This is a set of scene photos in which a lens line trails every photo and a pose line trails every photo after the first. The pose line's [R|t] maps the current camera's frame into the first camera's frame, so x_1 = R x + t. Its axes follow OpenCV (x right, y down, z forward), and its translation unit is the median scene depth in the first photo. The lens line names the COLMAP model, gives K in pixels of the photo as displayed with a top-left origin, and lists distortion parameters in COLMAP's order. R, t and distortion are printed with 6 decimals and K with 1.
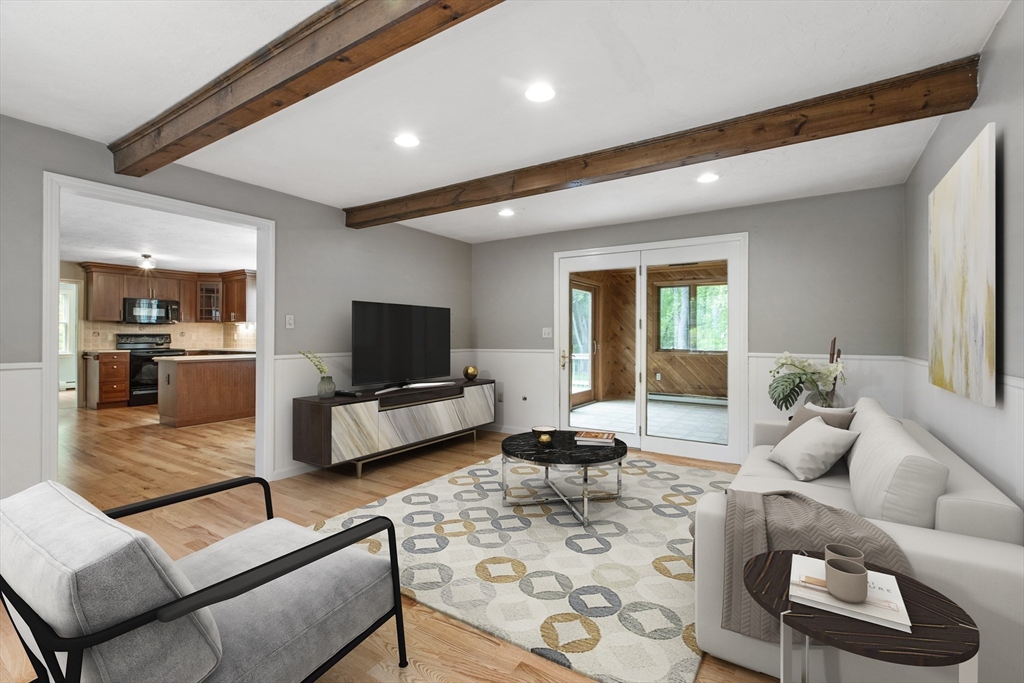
lens RADIAL K [[460.6, 0, 513.7], [0, 460.6, 337.7], [0, 0, 1]] dist [0.011588, -0.003419]
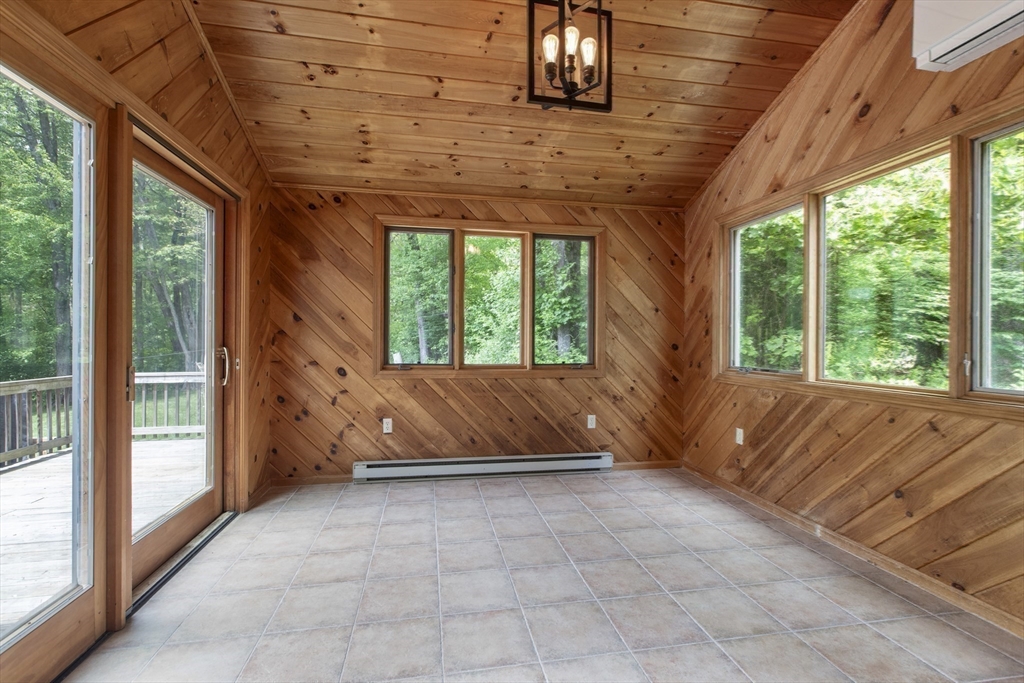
lens RADIAL K [[460.6, 0, 507.6], [0, 460.6, 341.0], [0, 0, 1]] dist [0.011588, -0.003419]
pose [[0.732138, -0.001795, 0.681154, 0.090893], [0.000513, 0.999998, 0.002084, 0.000831], [-0.681157, -0.001176, 0.732137, 0.583040]]
